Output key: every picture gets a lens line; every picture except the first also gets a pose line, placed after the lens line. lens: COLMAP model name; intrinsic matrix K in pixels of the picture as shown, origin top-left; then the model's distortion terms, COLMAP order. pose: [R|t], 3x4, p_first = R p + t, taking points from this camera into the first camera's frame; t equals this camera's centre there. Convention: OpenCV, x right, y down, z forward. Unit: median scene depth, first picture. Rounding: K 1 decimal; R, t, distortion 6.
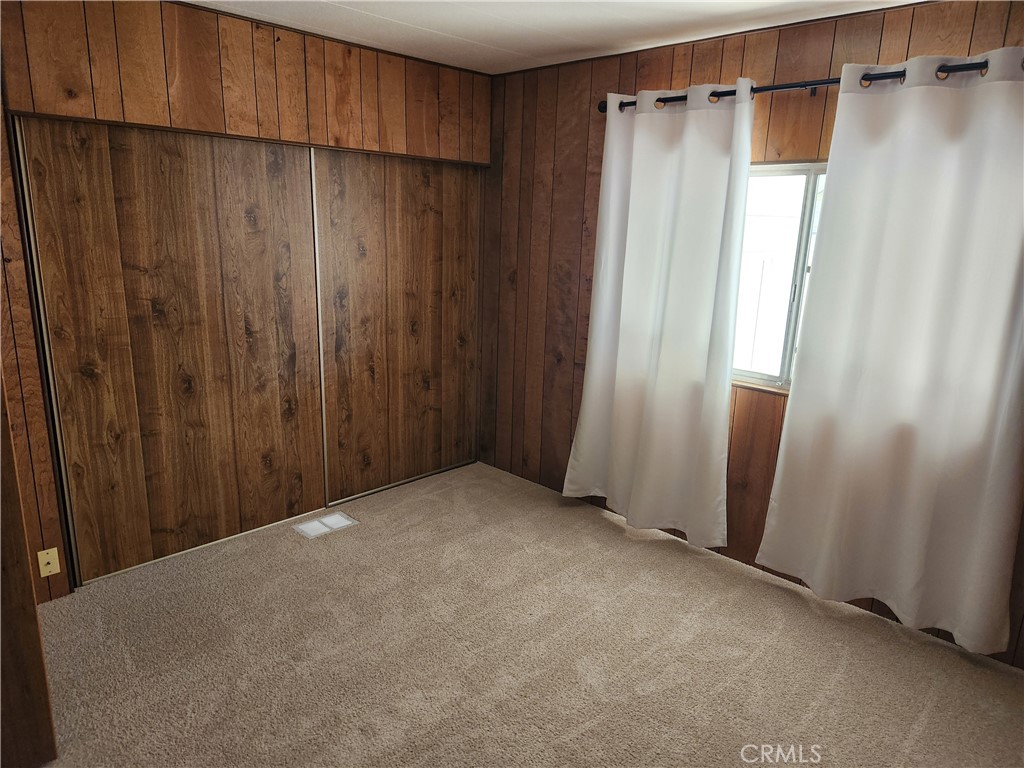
lens RADIAL K [[682.5, 0, 501.3], [0, 682.5, 390.2], [0, 0, 1]] dist [0.035159, -0.036606]
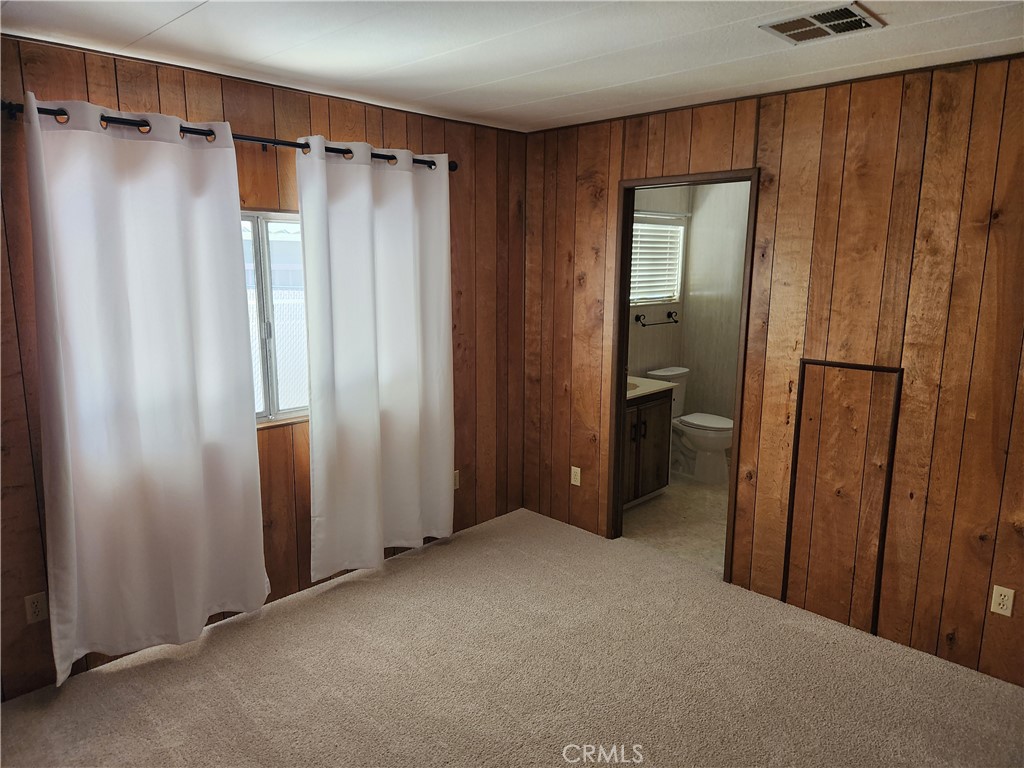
lens RADIAL K [[682.5, 0, 501.3], [0, 682.5, 390.2], [0, 0, 1]] dist [0.035159, -0.036606]
pose [[-0.009436, -0.207095, 0.978275, -0.613556], [0.252121, 0.946219, 0.202741, -0.172319], [-0.967650, 0.248557, 0.043284, 0.603813]]
